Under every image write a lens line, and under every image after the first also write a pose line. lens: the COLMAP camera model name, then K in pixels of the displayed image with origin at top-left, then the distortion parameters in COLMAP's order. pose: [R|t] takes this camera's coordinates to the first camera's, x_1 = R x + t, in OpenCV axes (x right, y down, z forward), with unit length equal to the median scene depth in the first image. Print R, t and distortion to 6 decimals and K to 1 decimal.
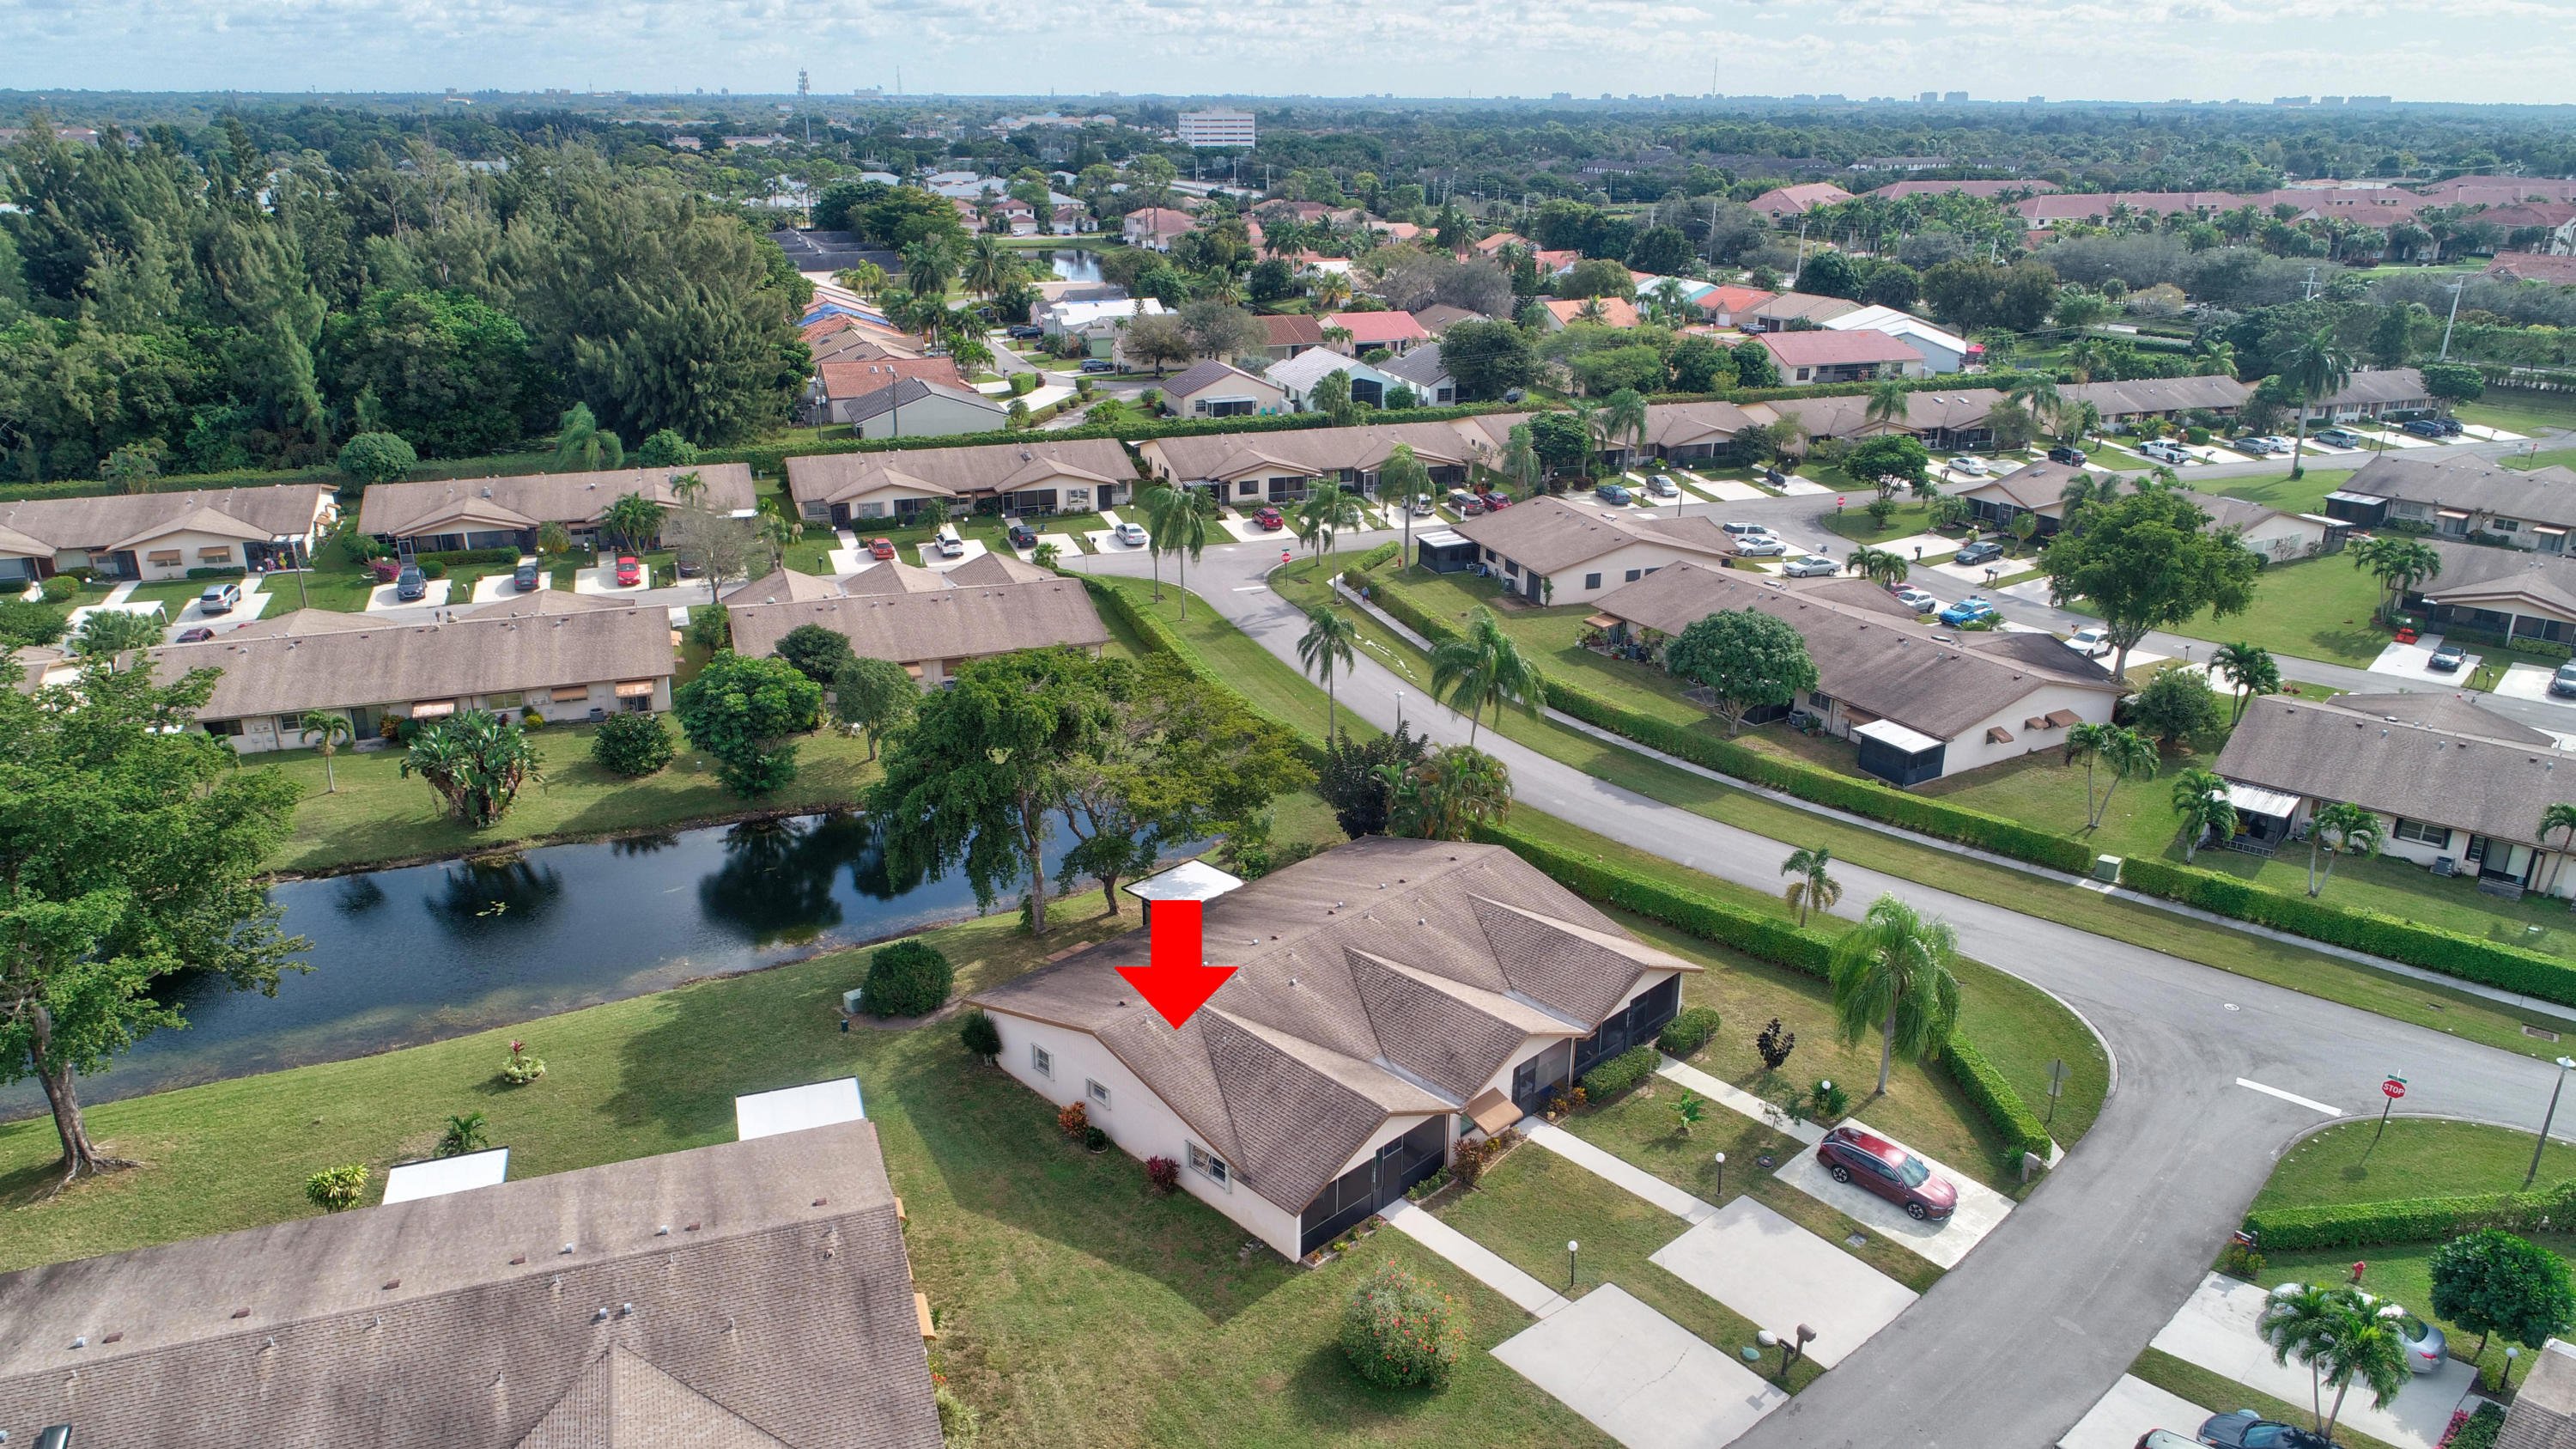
lens RADIAL K [[1734.4, 0, 1288.0], [0, 1734.4, 724.5], [0, 0, 1]] dist [0.000485, -0.000639]
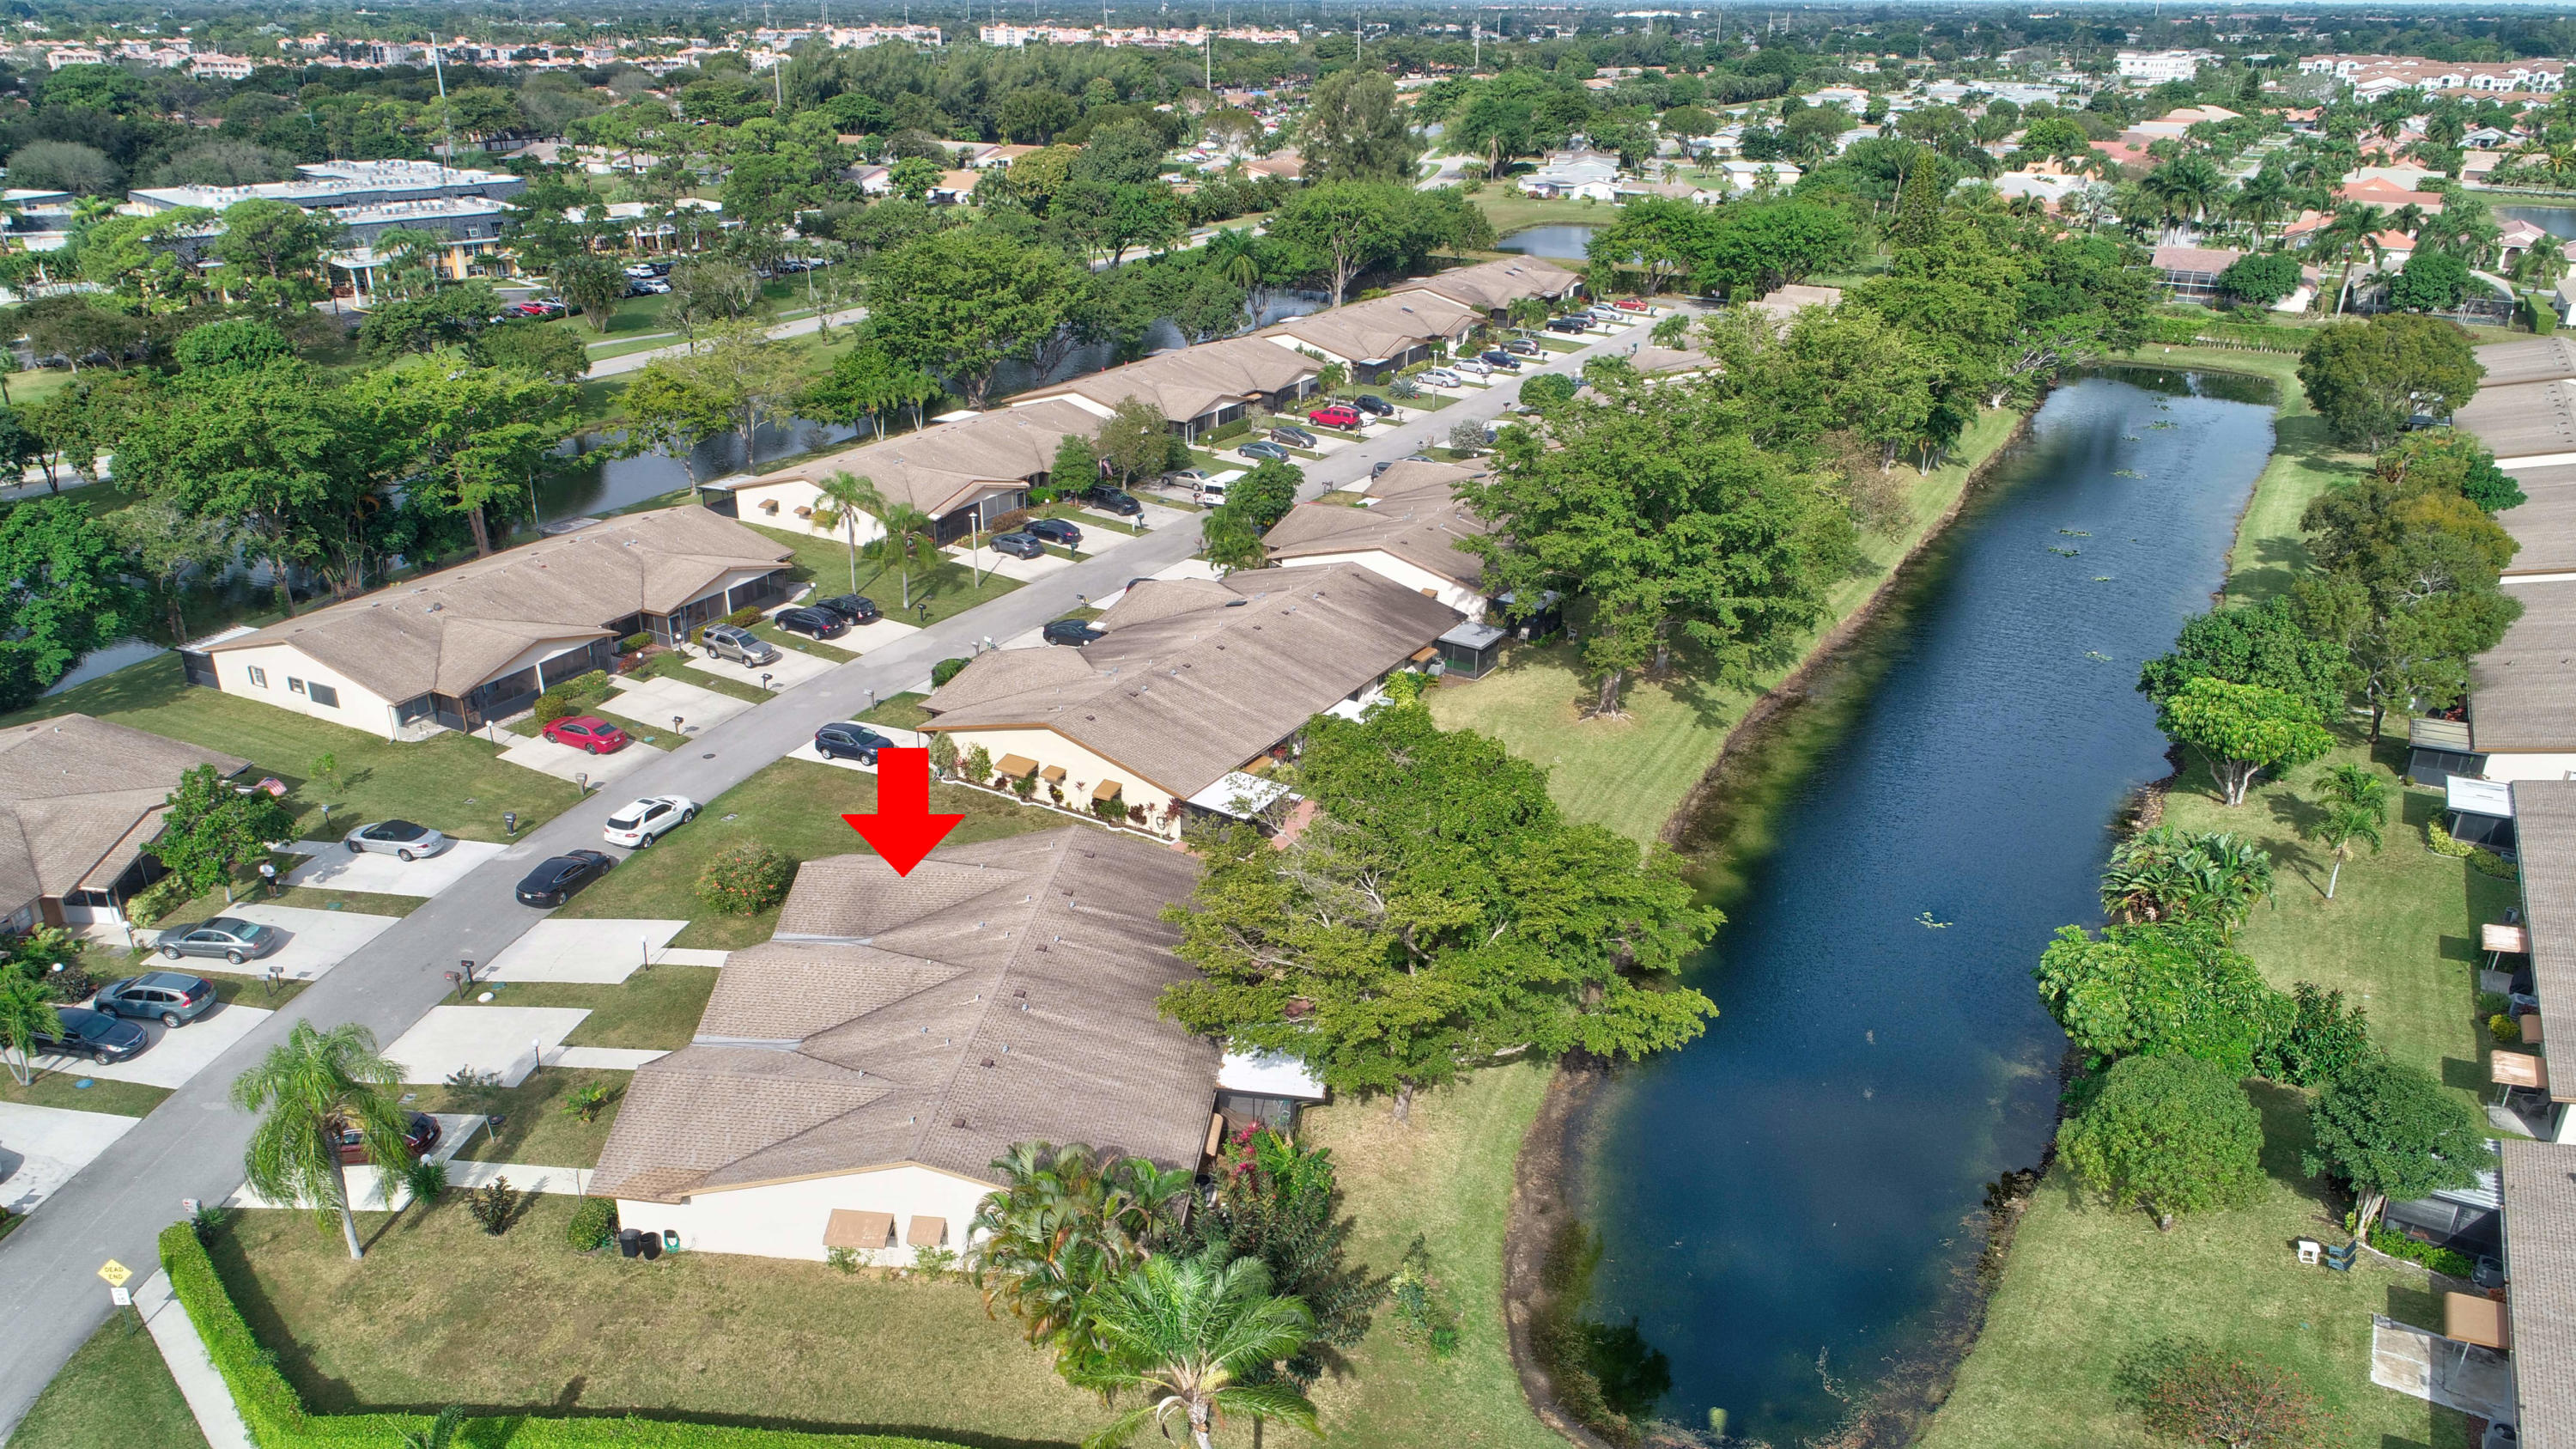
lens RADIAL K [[1737.6, 0, 1288.0], [0, 1737.6, 724.5], [0, 0, 1]] dist [-0.001028, 0.000727]
pose [[-0.773417, 0.237174, -0.587856, 0.220494], [-0.229477, 0.759711, 0.608424, -0.304228], [0.590903, 0.605465, -0.533147, 0.803981]]
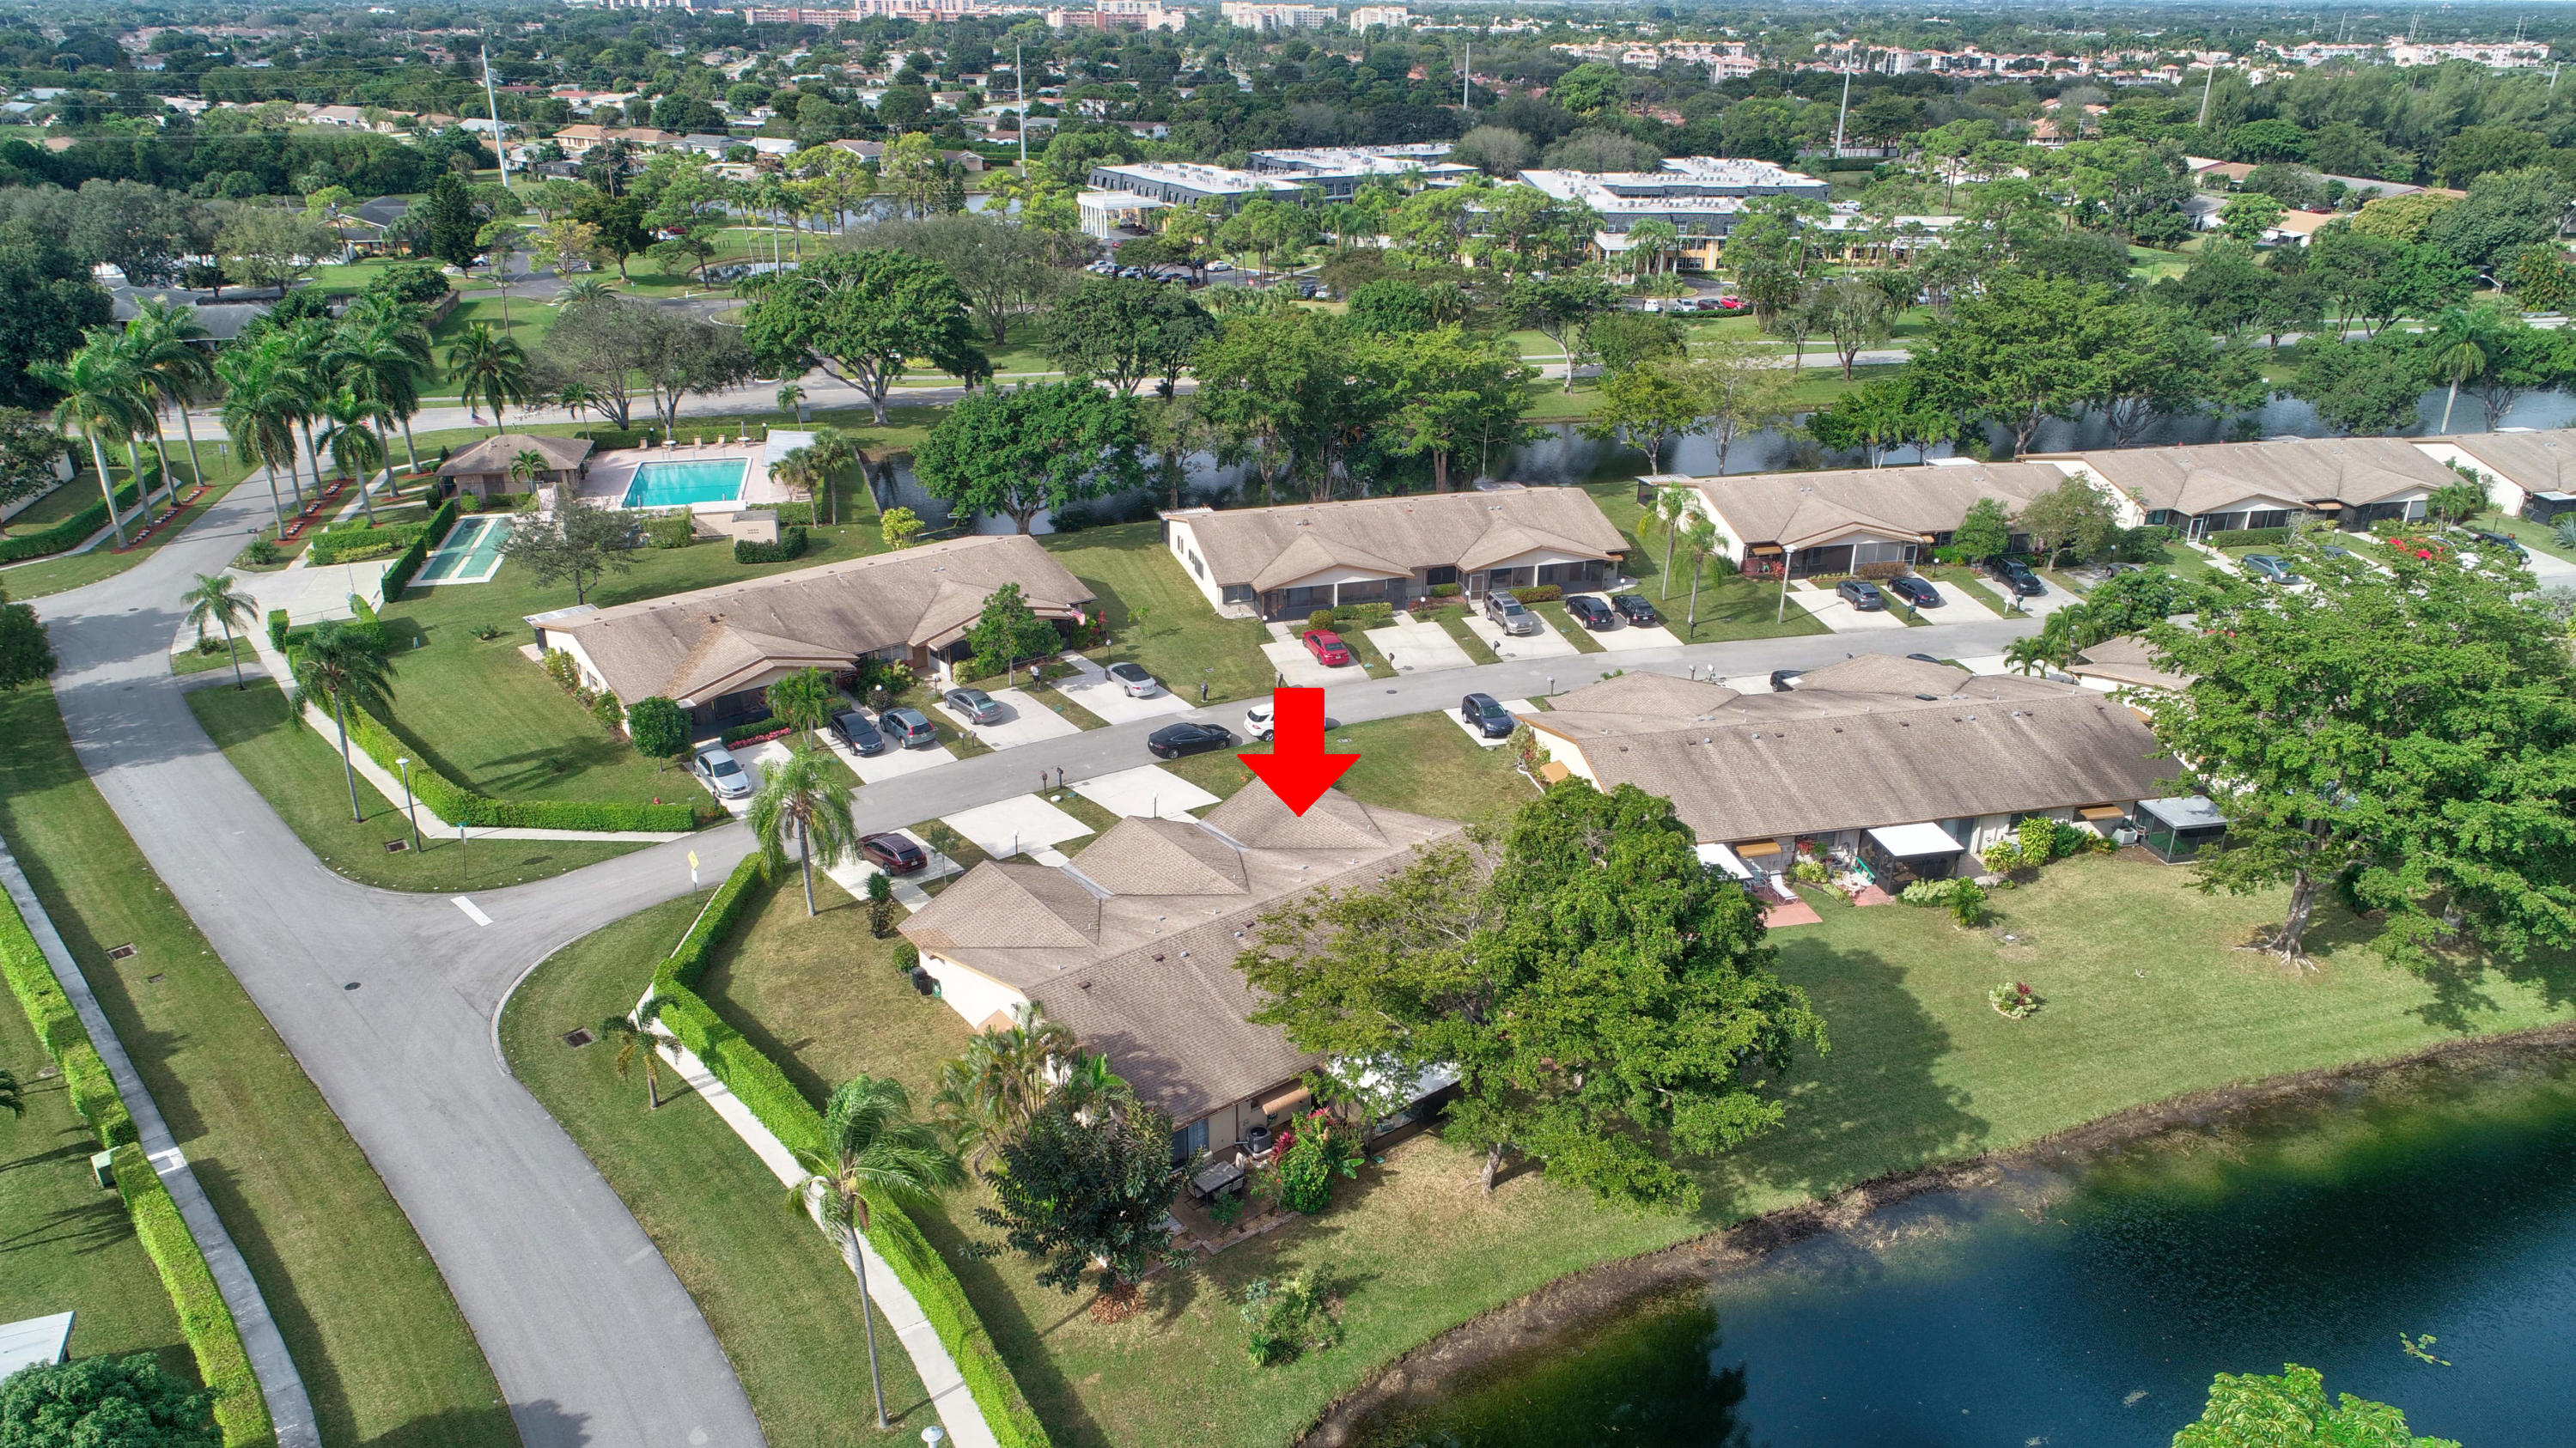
lens RADIAL K [[1734.0, 0, 1288.0], [0, 1734.0, 724.0], [0, 0, 1]] dist [0.000485, -0.000639]
pose [[-0.992429, -0.058560, 0.107959, -0.052824], [0.031442, 0.728576, 0.684243, -0.354637], [-0.118726, 0.682457, -0.721219, 0.895828]]
